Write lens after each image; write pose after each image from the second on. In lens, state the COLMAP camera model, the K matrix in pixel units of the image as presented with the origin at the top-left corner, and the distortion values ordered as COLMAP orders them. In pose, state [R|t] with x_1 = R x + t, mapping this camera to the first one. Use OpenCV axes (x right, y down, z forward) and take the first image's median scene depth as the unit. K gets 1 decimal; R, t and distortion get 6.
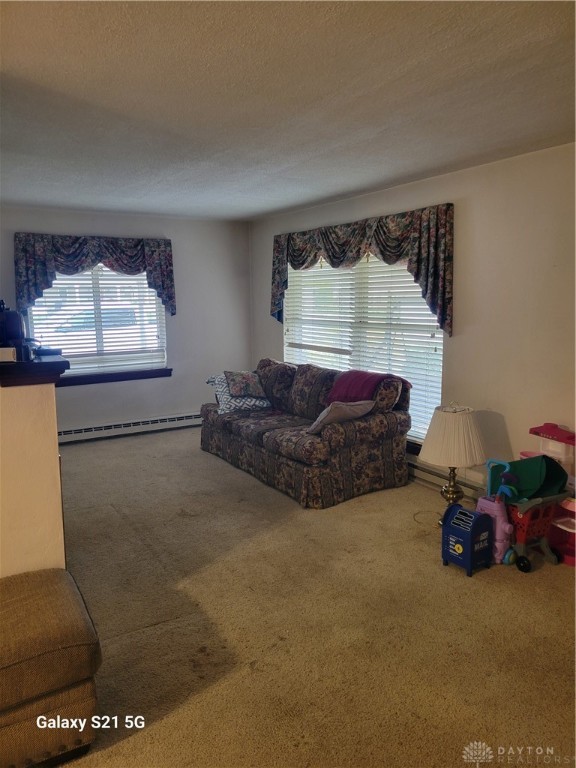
lens RADIAL K [[562.2, 0, 280.3], [0, 562.2, 380.6], [0, 0, 1]] dist [0.034796, -0.004721]
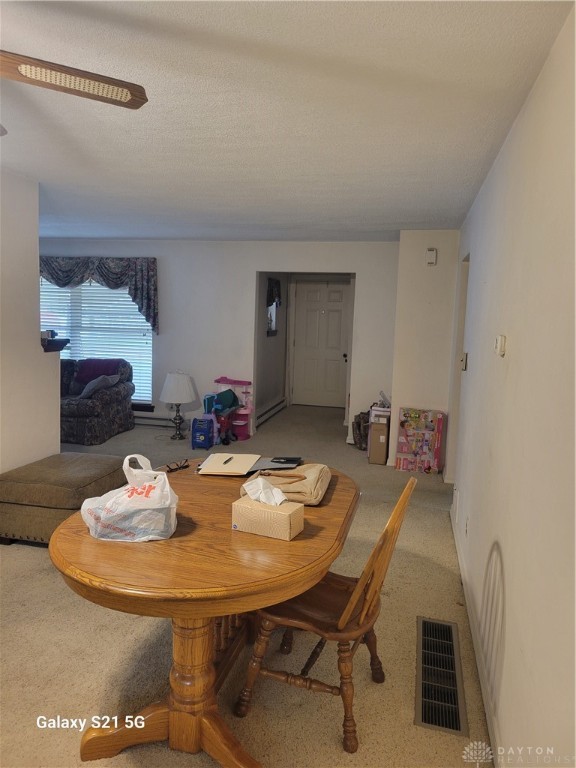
lens RADIAL K [[562.2, 0, 280.3], [0, 562.2, 380.6], [0, 0, 1]] dist [0.034796, -0.004721]
pose [[0.690657, -0.049191, 0.721508, -0.660299], [0.067292, 0.997727, 0.003609, 0.075463], [-0.720045, 0.046059, 0.692397, -0.425041]]
